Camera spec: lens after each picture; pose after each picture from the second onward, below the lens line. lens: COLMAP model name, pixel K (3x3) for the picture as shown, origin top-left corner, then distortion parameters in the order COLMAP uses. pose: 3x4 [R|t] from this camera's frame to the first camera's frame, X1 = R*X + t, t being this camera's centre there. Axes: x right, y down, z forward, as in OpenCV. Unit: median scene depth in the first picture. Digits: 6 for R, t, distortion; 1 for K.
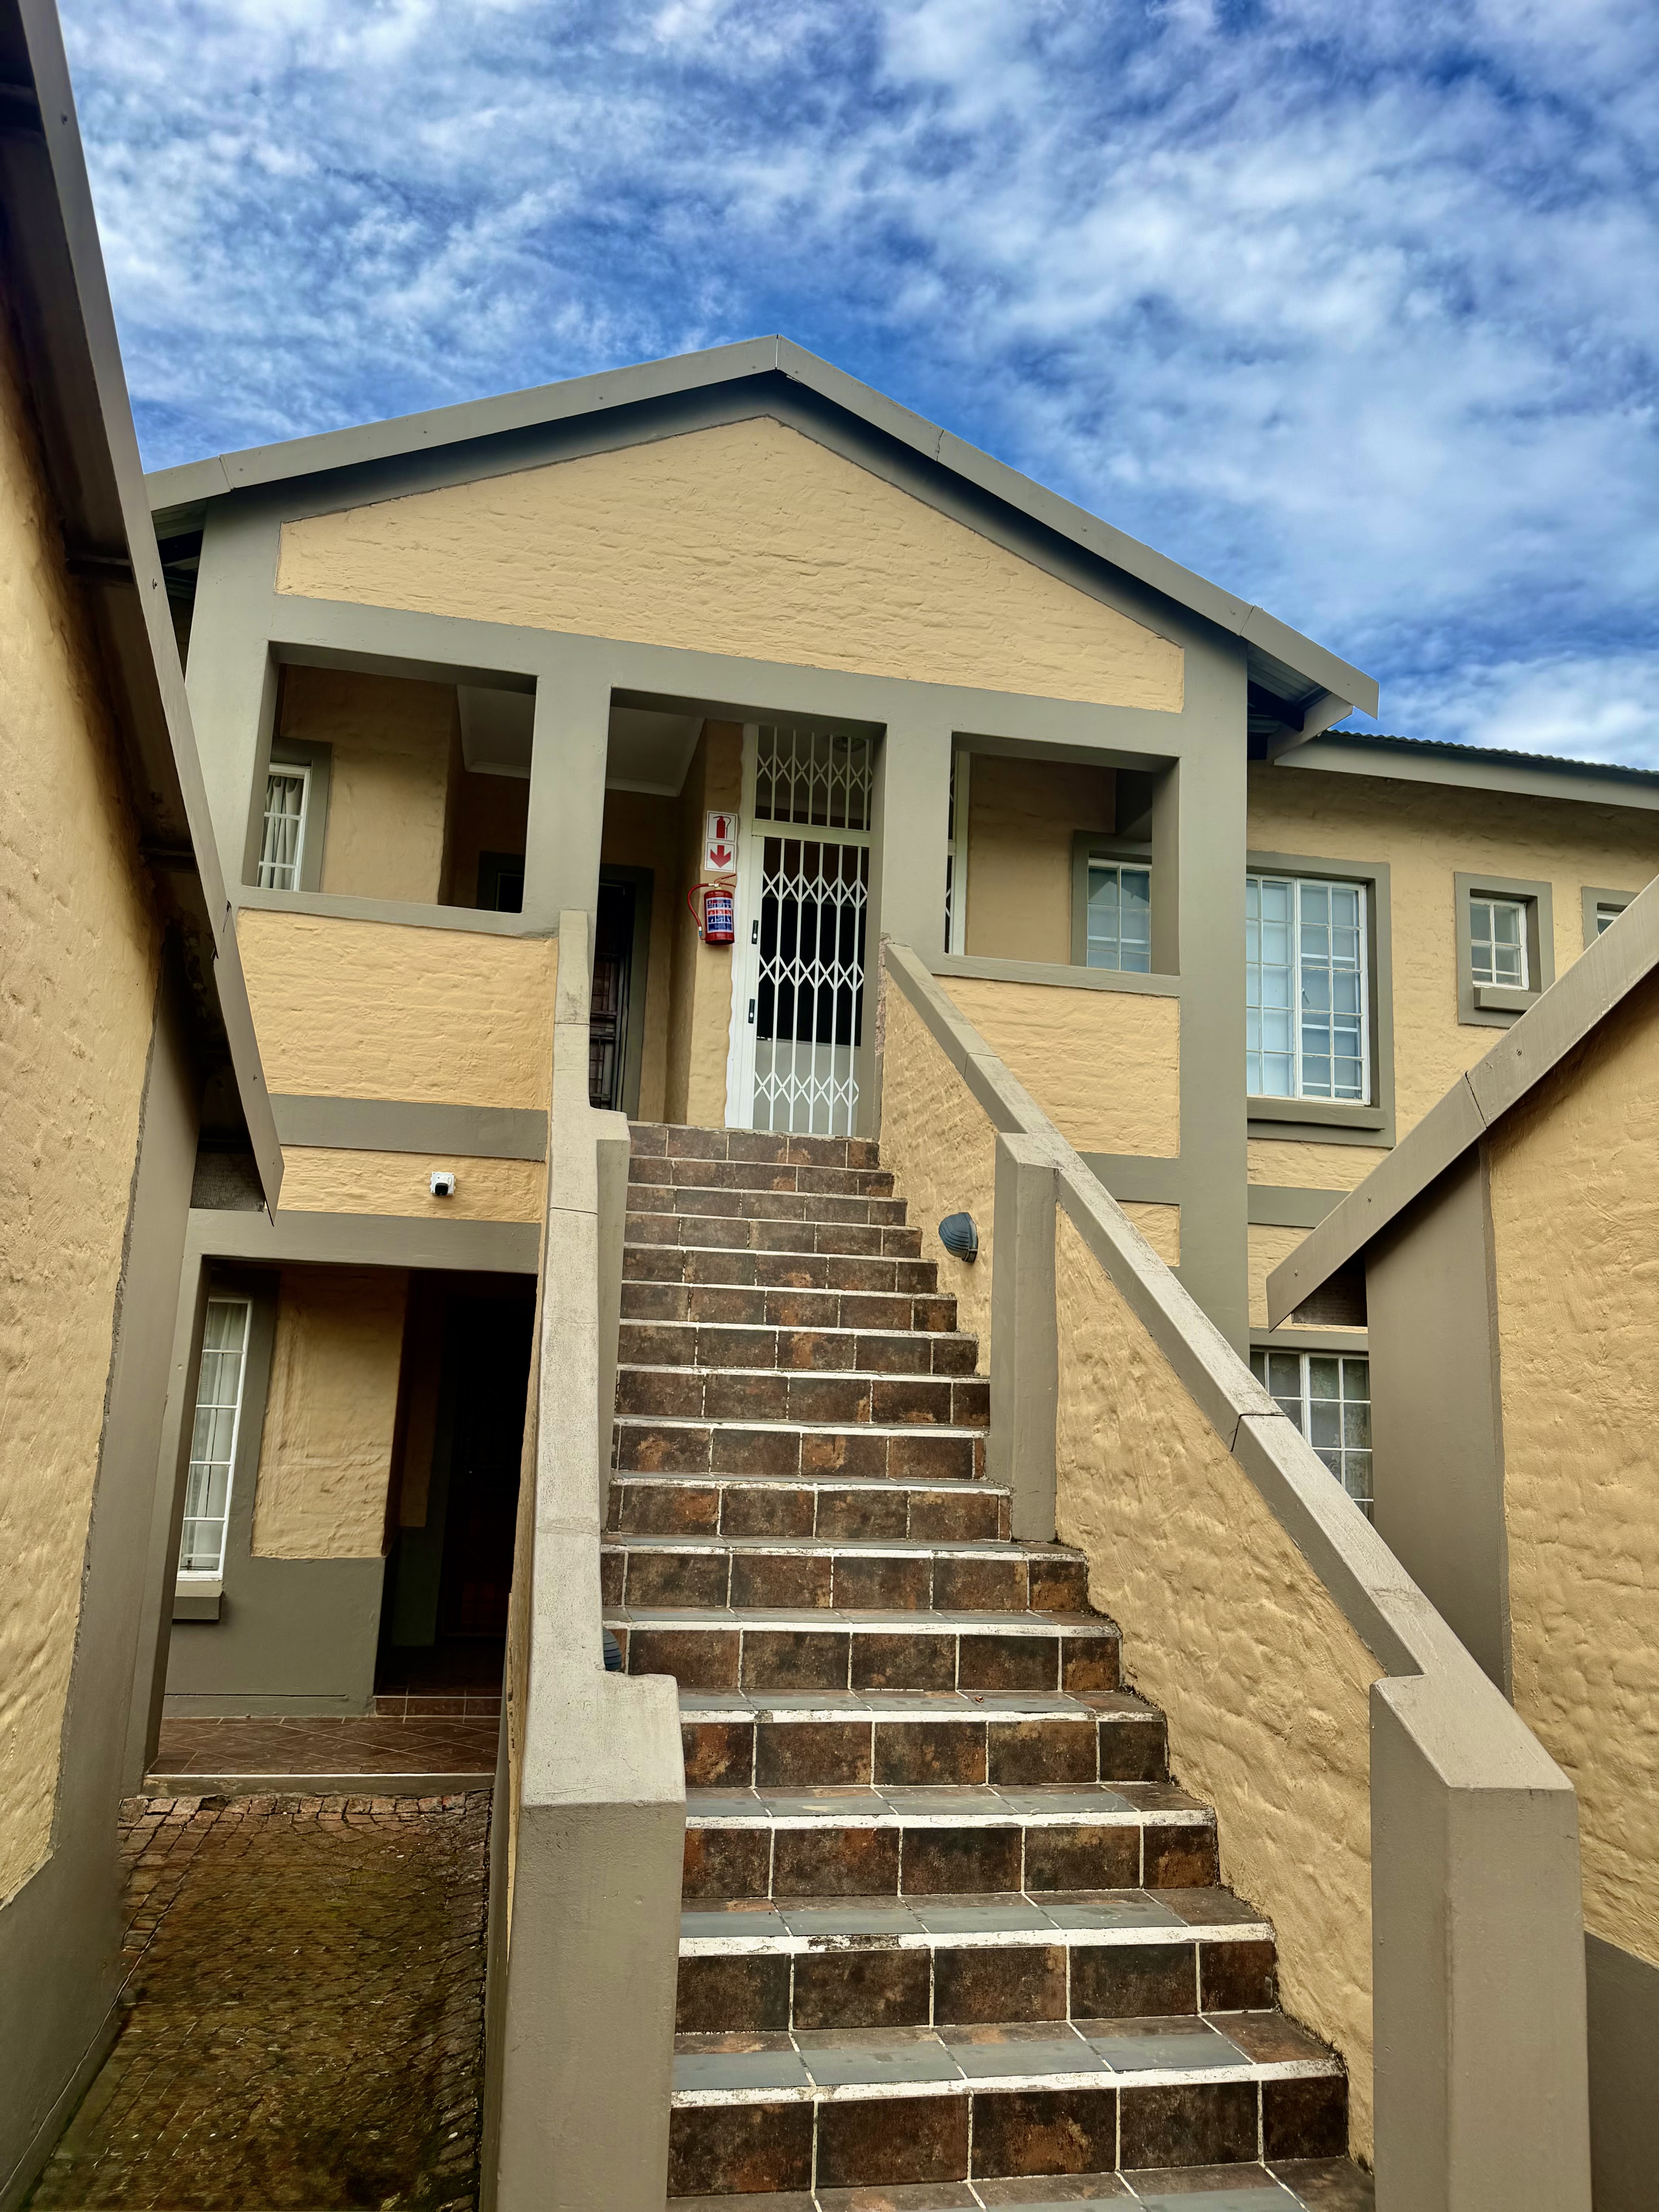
lens RADIAL K [[1530.1, 0, 834.5], [0, 1530.1, 1102.0], [0, 0, 1]] dist [-0.001794, -0.000320]
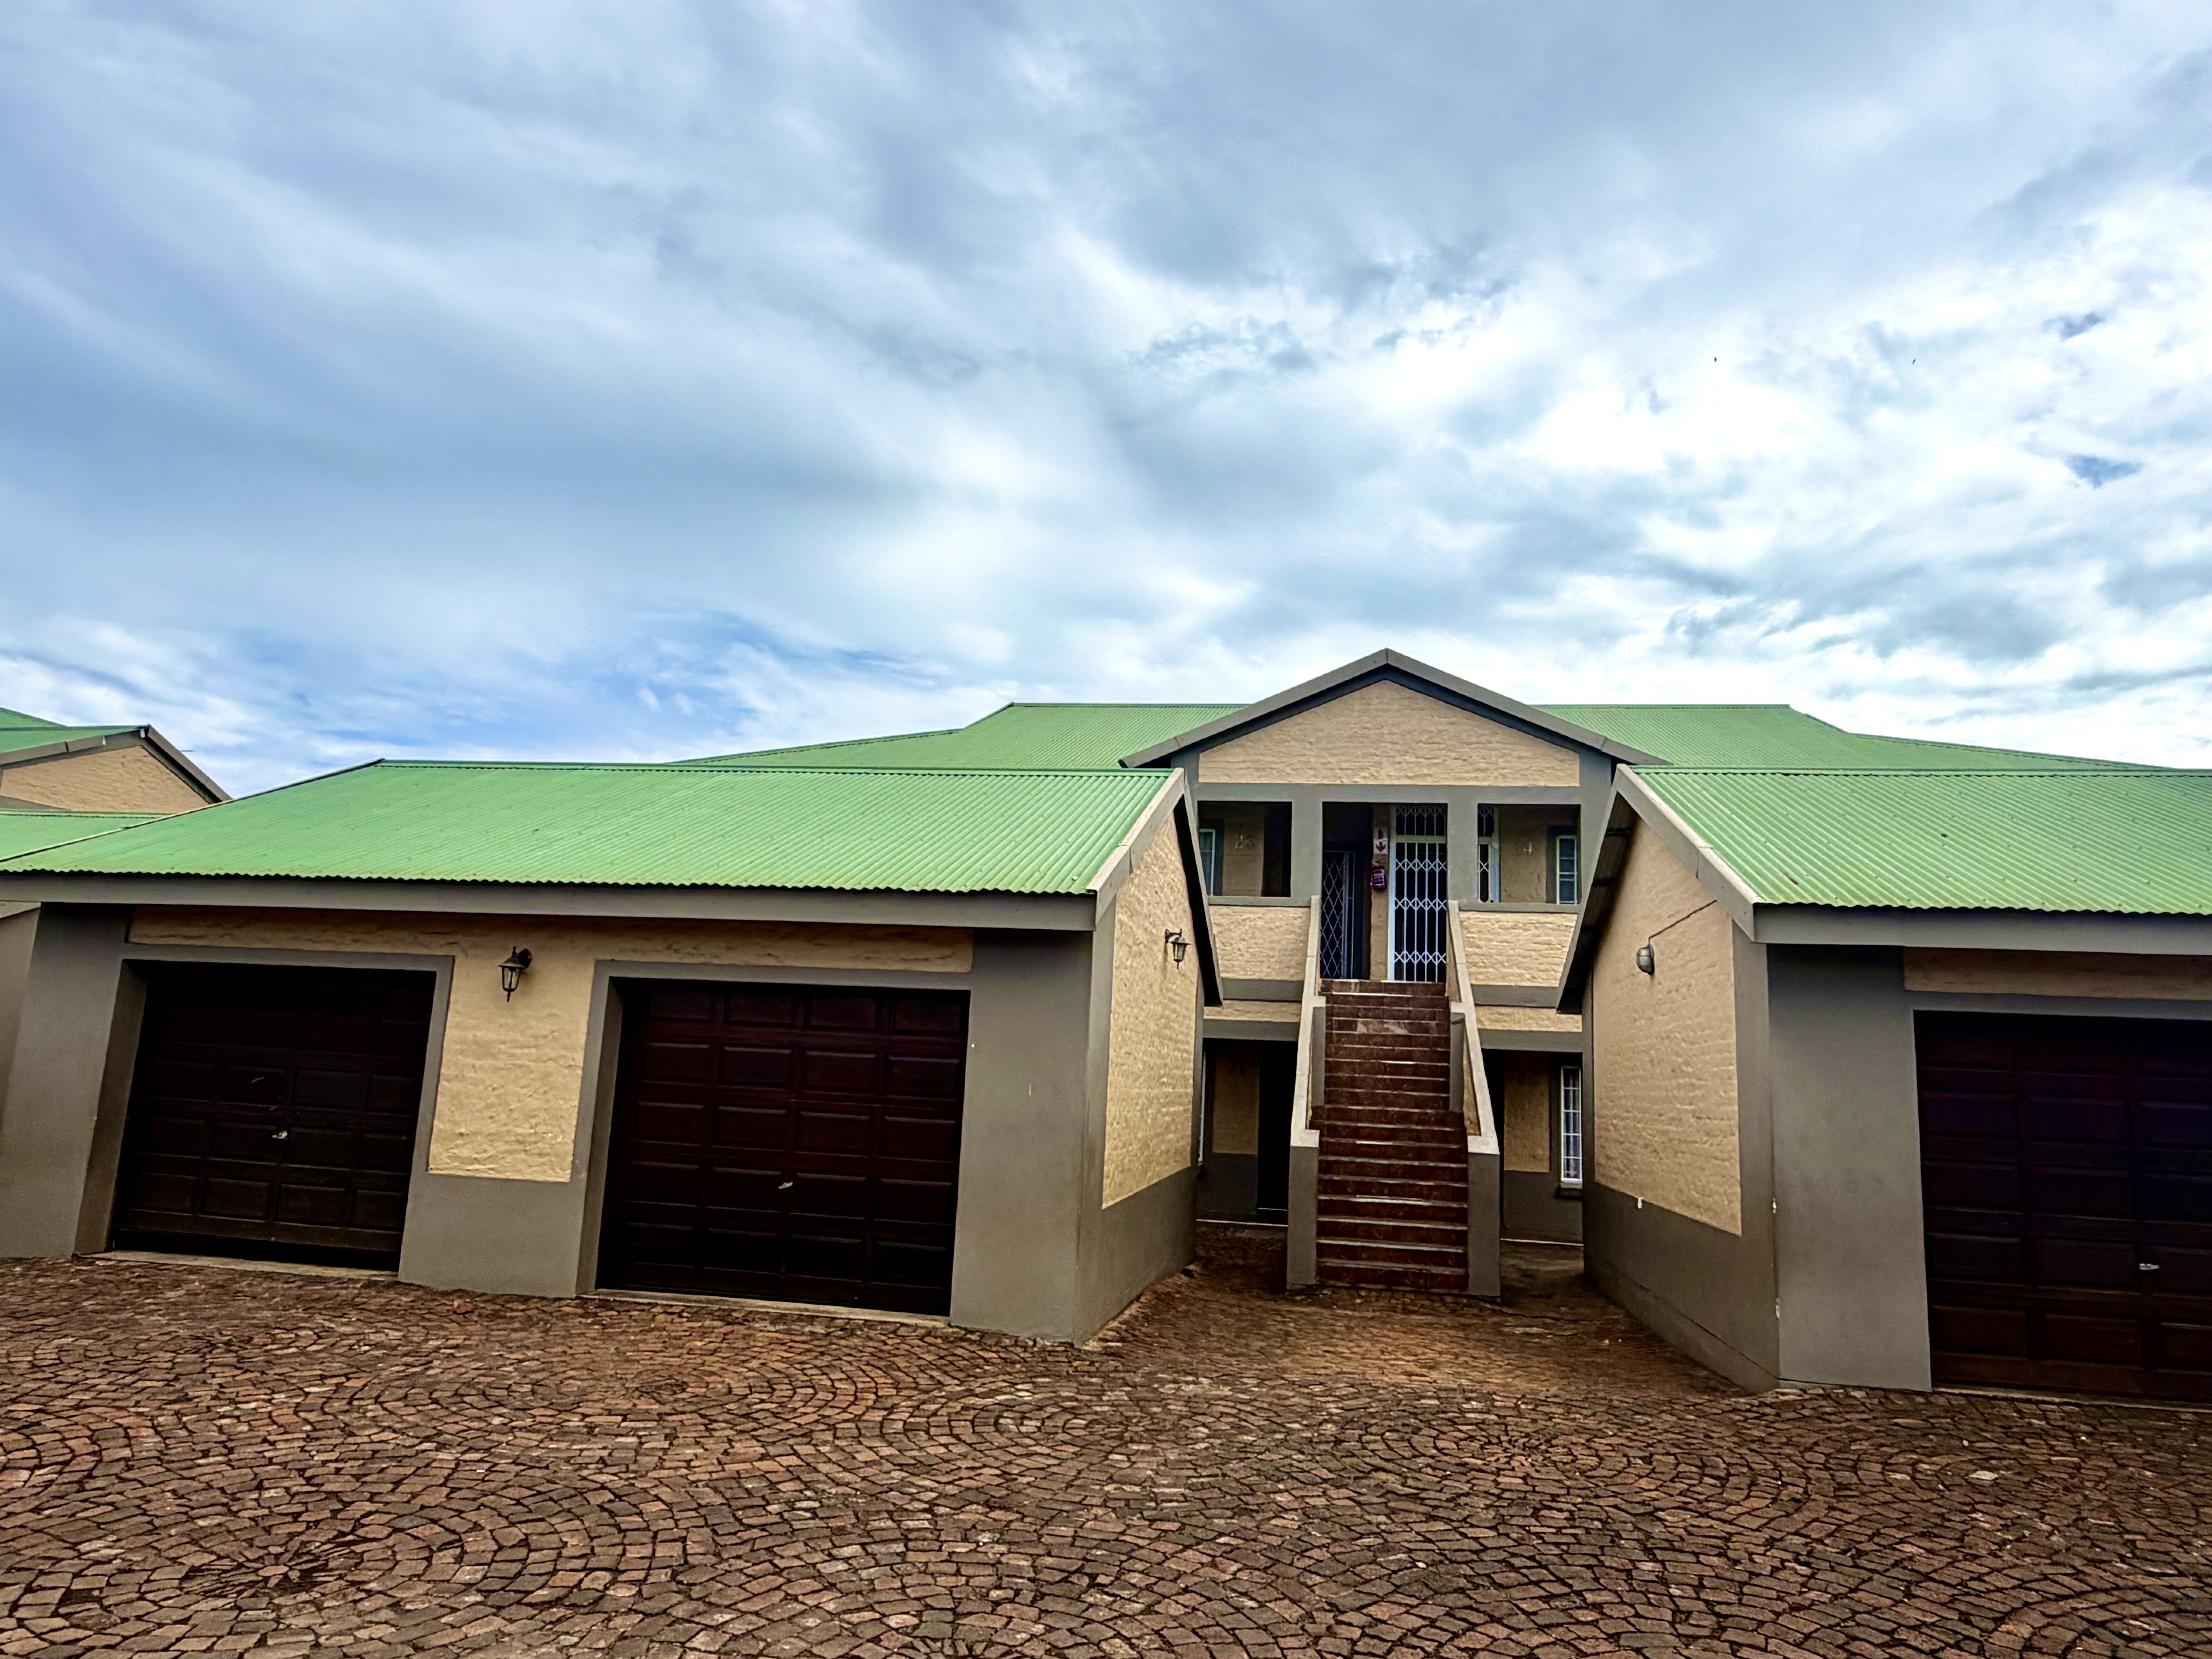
lens RADIAL K [[1409.1, 0, 1106.9], [0, 1409.1, 824.3], [0, 0, 1]] dist [-0.006150, -0.000291]
pose [[0.937237, -0.052082, -0.344781, 0.281276], [0.043961, 0.998542, -0.031335, -0.163461], [0.345910, 0.014211, 0.938160, -1.137995]]
